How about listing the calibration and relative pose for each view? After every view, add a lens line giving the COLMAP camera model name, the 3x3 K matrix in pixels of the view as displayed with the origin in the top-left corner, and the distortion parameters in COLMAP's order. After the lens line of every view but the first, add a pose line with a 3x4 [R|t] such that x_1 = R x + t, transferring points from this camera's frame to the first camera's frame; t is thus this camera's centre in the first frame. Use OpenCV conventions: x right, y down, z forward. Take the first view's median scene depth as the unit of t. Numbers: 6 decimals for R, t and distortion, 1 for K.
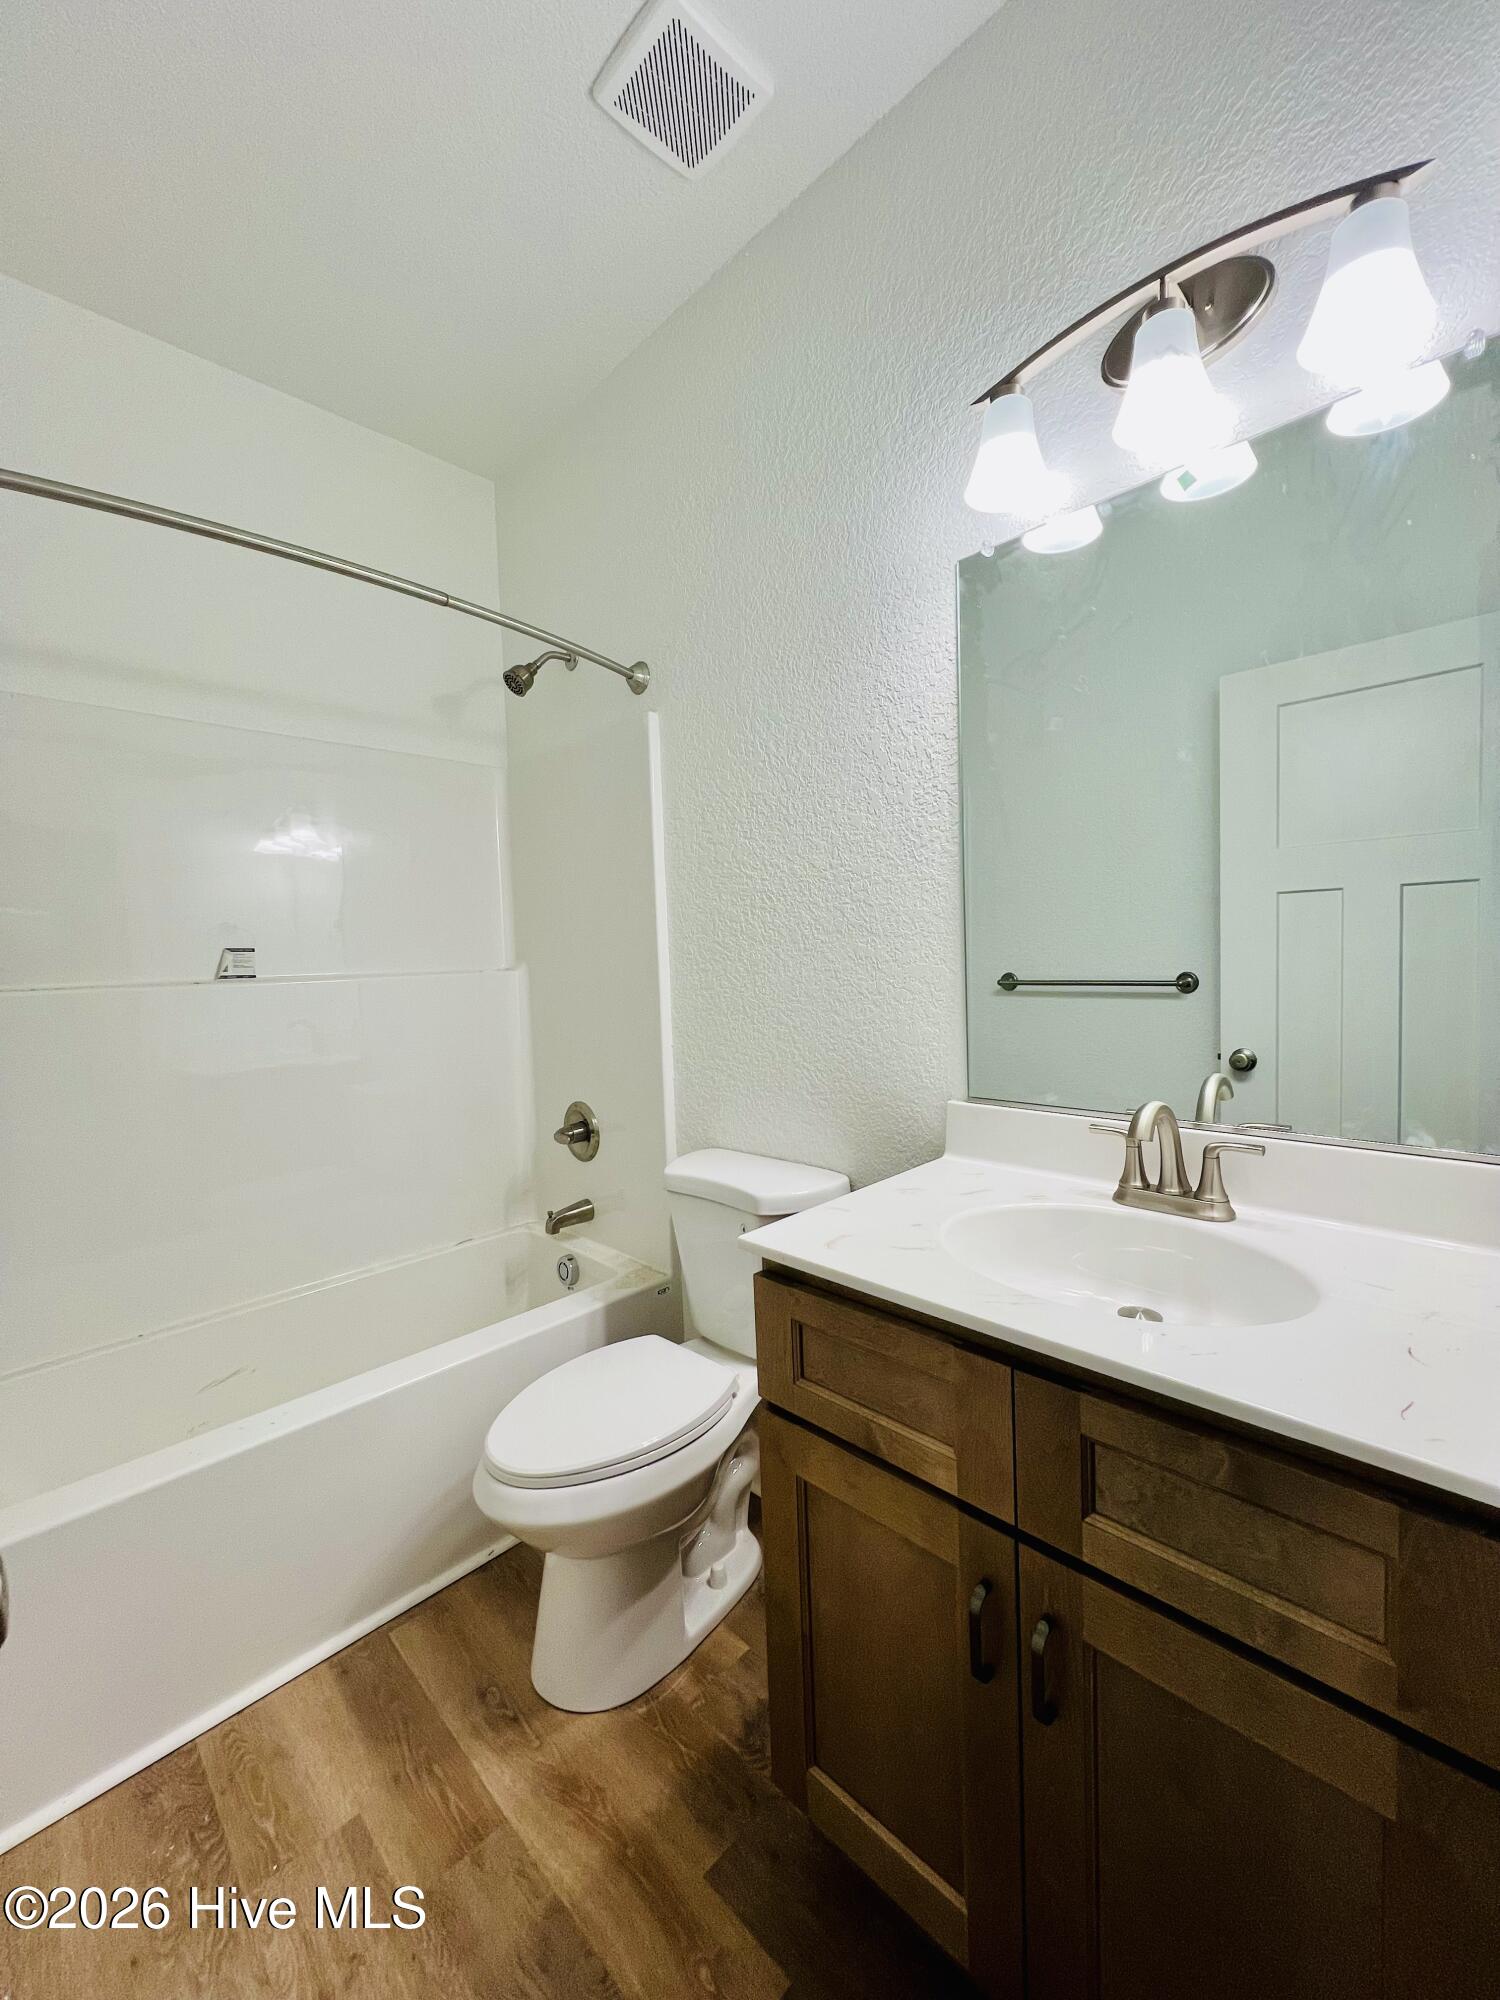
lens RADIAL K [[794.4, 0, 750.4], [0, 794.4, 999.3], [0, 0, 1]] dist [-0.000541, 0.000021]
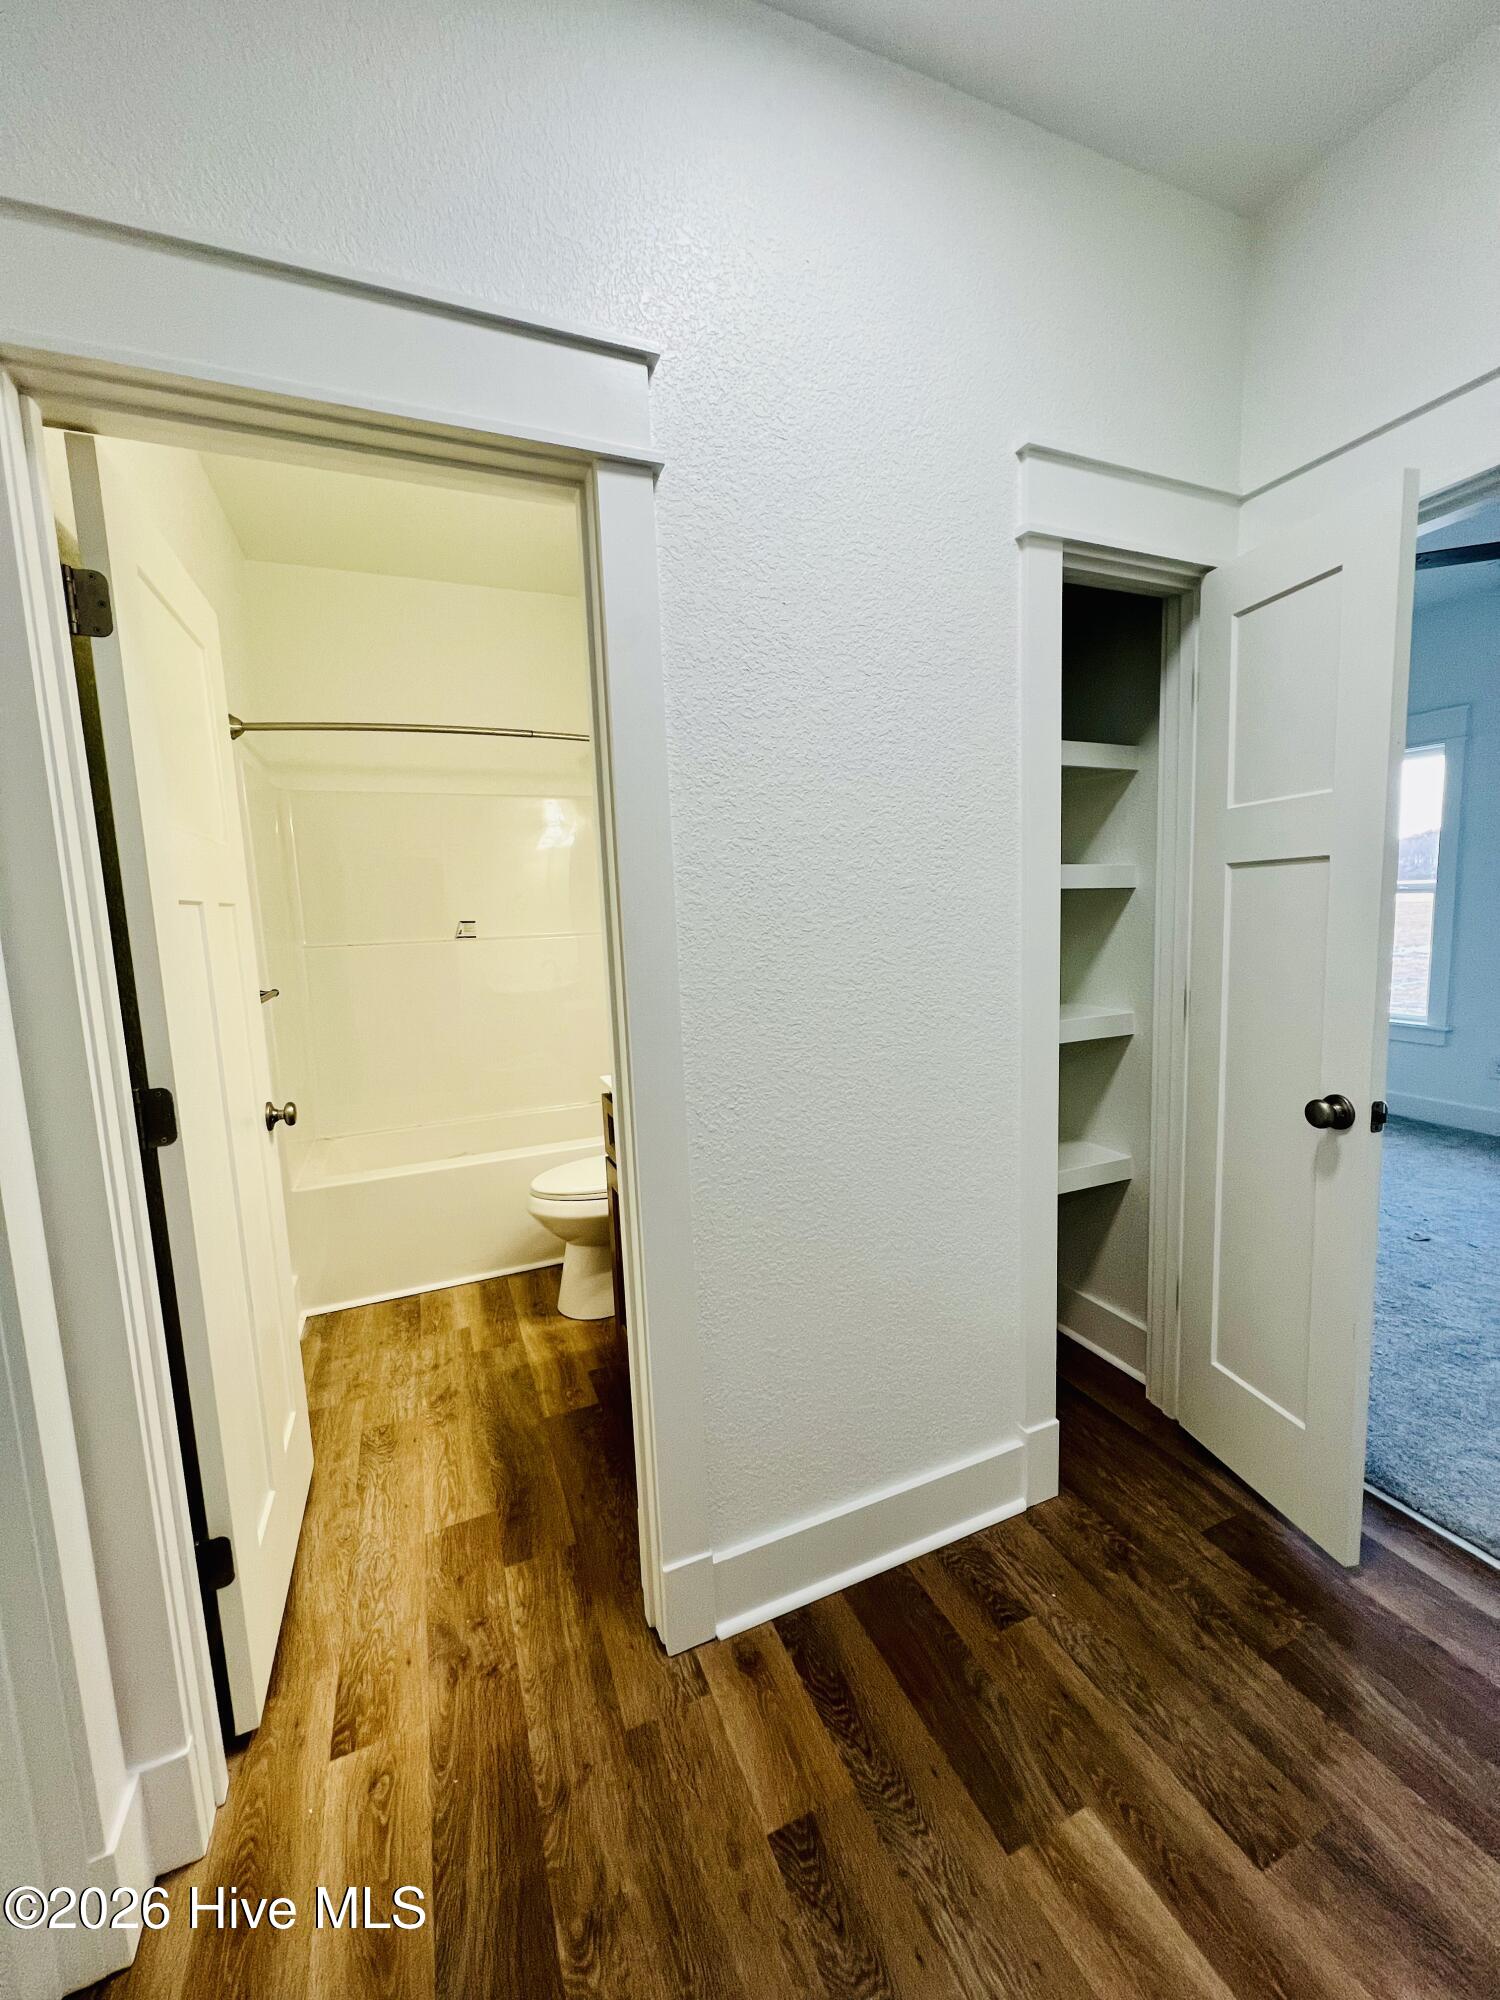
lens RADIAL K [[794.4, 0, 753.9], [0, 794.4, 1003.7], [0, 0, 1]] dist [-0.000541, 0.000021]
pose [[0.928320, 0.051903, -0.368143, 0.913086], [-0.027332, 0.997055, 0.071652, -0.034756], [0.370777, -0.056454, 0.927004, -0.630473]]
